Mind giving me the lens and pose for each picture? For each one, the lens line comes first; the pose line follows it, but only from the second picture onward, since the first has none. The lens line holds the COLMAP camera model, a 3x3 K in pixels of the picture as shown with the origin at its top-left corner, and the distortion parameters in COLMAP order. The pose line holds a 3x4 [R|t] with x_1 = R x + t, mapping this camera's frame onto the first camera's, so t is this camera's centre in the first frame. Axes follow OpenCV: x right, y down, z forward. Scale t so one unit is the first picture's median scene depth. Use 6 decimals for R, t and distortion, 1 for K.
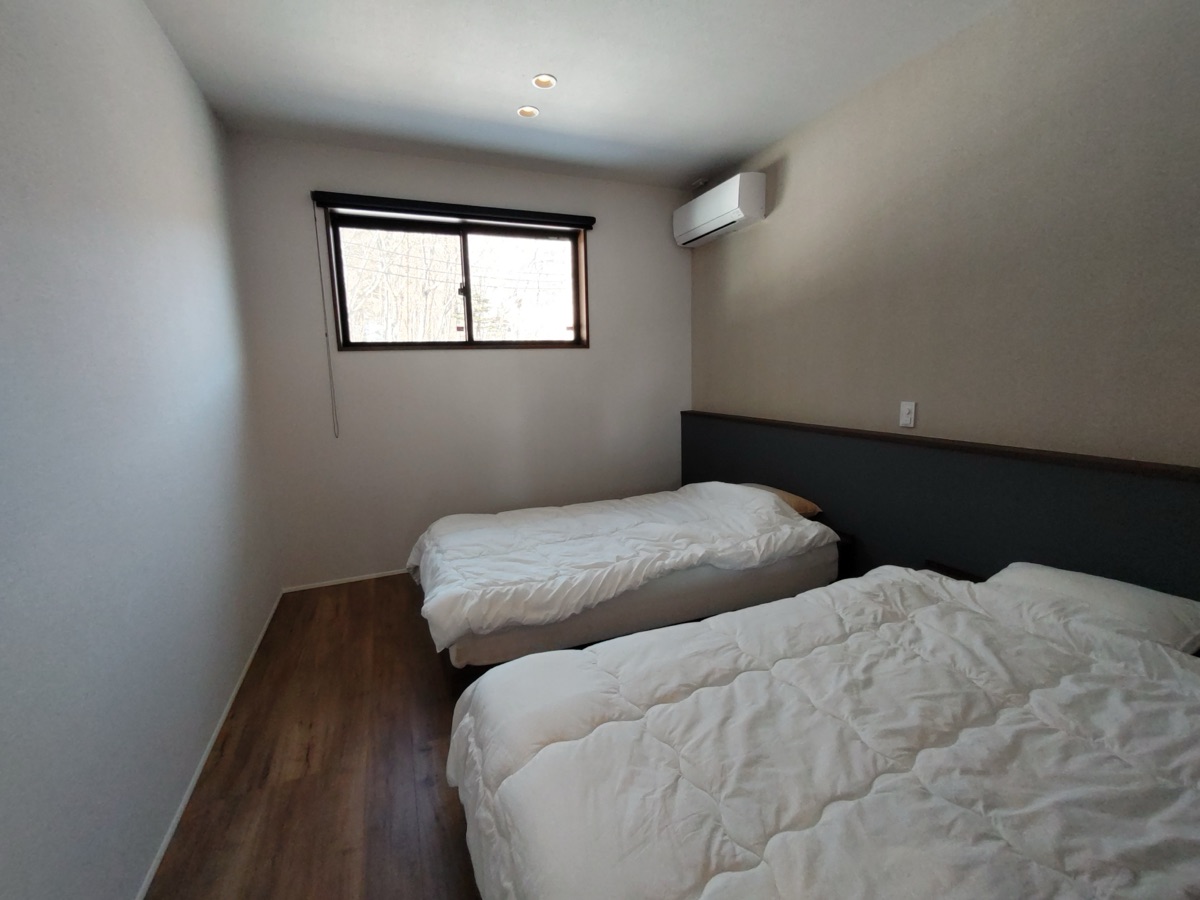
lens RADIAL K [[505.3, 0, 593.4], [0, 505.3, 443.9], [0, 0, 1]] dist [-0.000380, 0.000327]
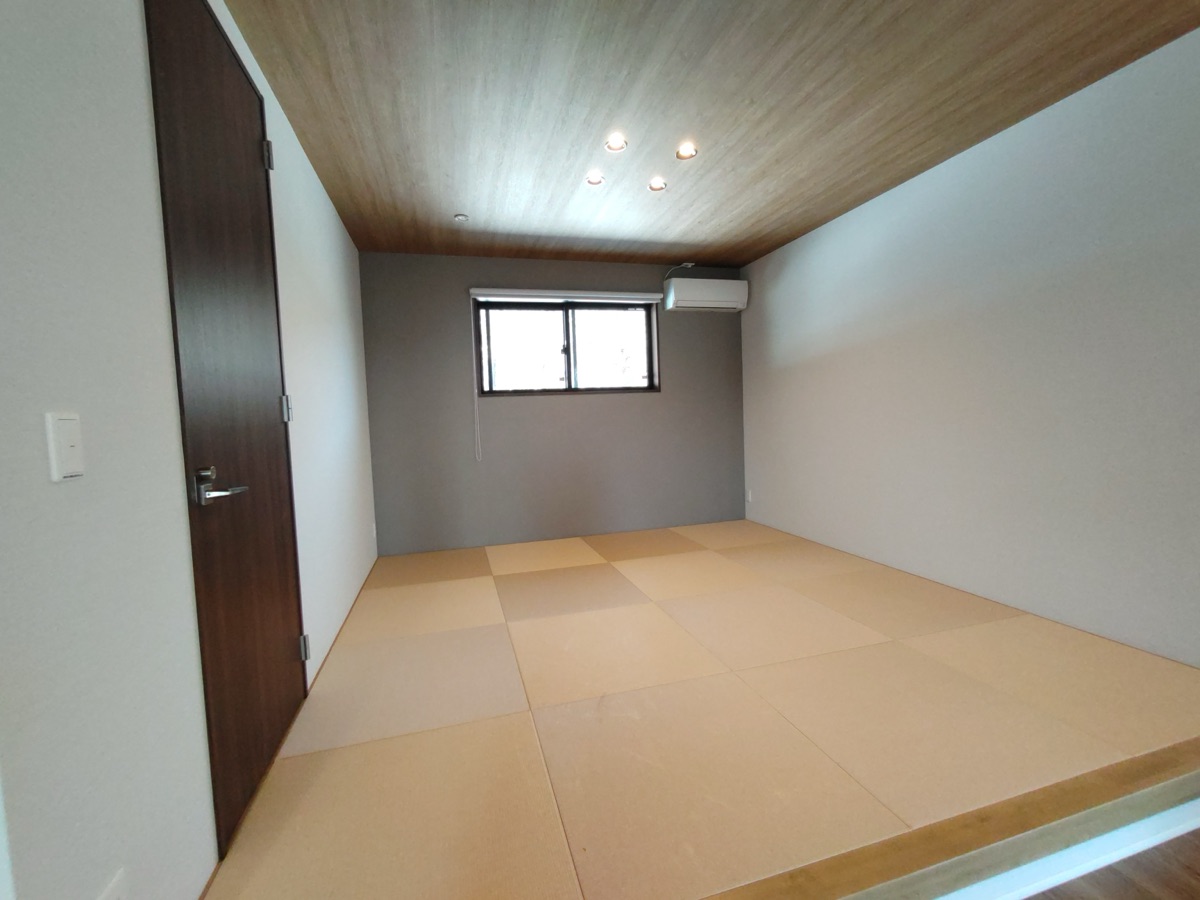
lens RADIAL K [[505.3, 0, 593.4], [0, 505.3, 443.9], [0, 0, 1]] dist [-0.000380, 0.000327]
pose [[0.990450, 0.001956, -0.137860, 0.000908], [-0.014050, 0.996126, -0.086808, 0.053176], [0.137156, 0.087916, 0.986640, -0.269566]]
